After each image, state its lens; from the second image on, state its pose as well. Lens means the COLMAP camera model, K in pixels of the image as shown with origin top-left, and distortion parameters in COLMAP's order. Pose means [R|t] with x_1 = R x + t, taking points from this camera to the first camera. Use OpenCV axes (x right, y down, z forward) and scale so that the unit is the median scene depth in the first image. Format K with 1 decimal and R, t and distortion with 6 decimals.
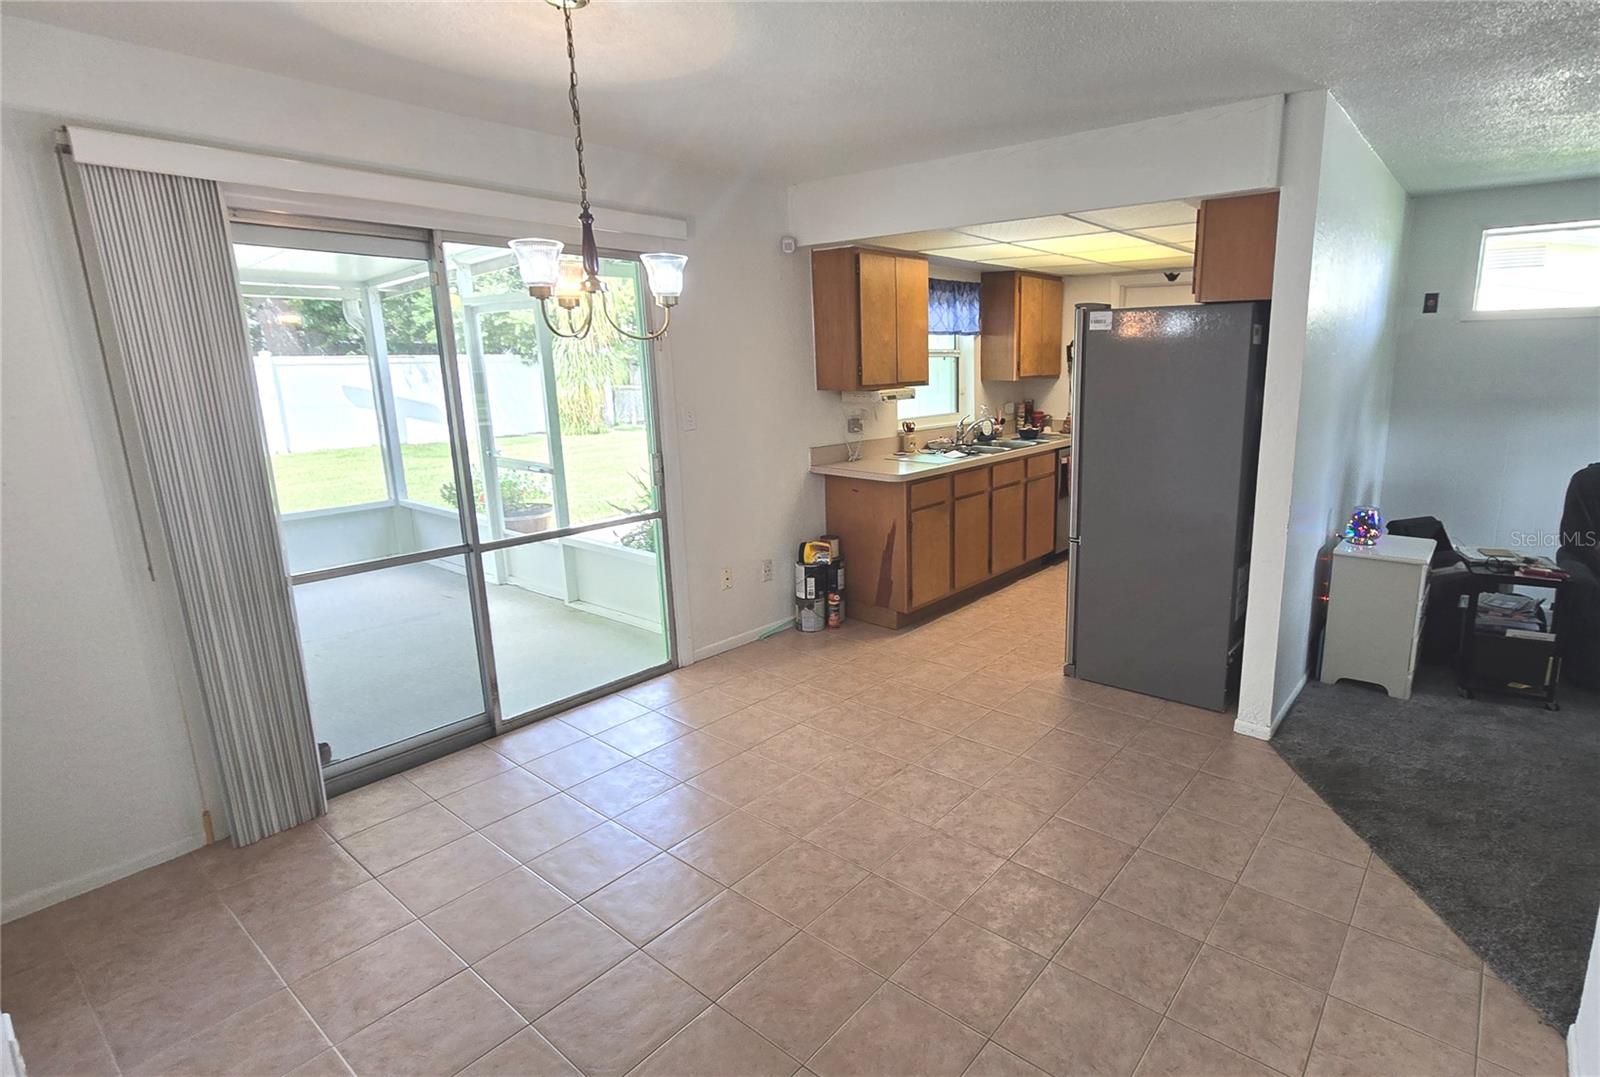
lens RADIAL K [[890.2, 0, 800.1], [0, 890.2, 537.8], [0, 0, 1]] dist [-0.009041, 0.000372]
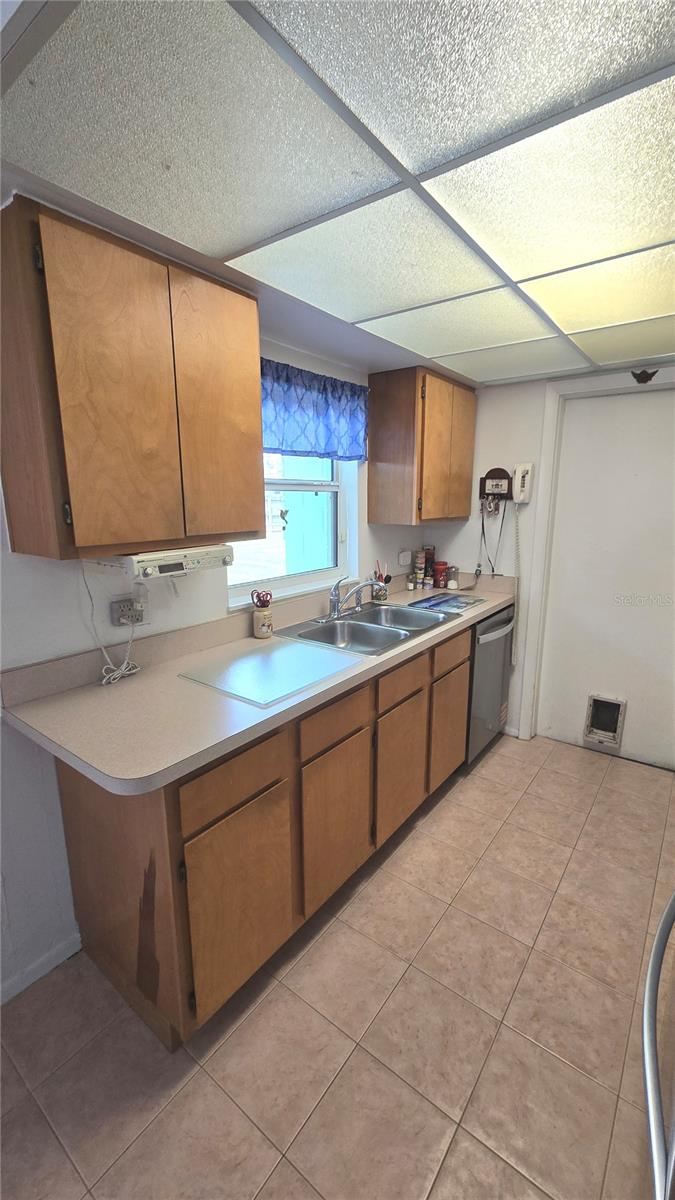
lens RADIAL K [[476.6, 0, 345.9], [0, 476.6, 595.2], [0, 0, 1]] dist [0.002176, 0.000422]
pose [[0.995518, -0.002403, 0.094545, 0.151929], [0.001919, 0.999985, 0.005214, -0.124637], [-0.094556, -0.005009, 0.995507, 0.631987]]
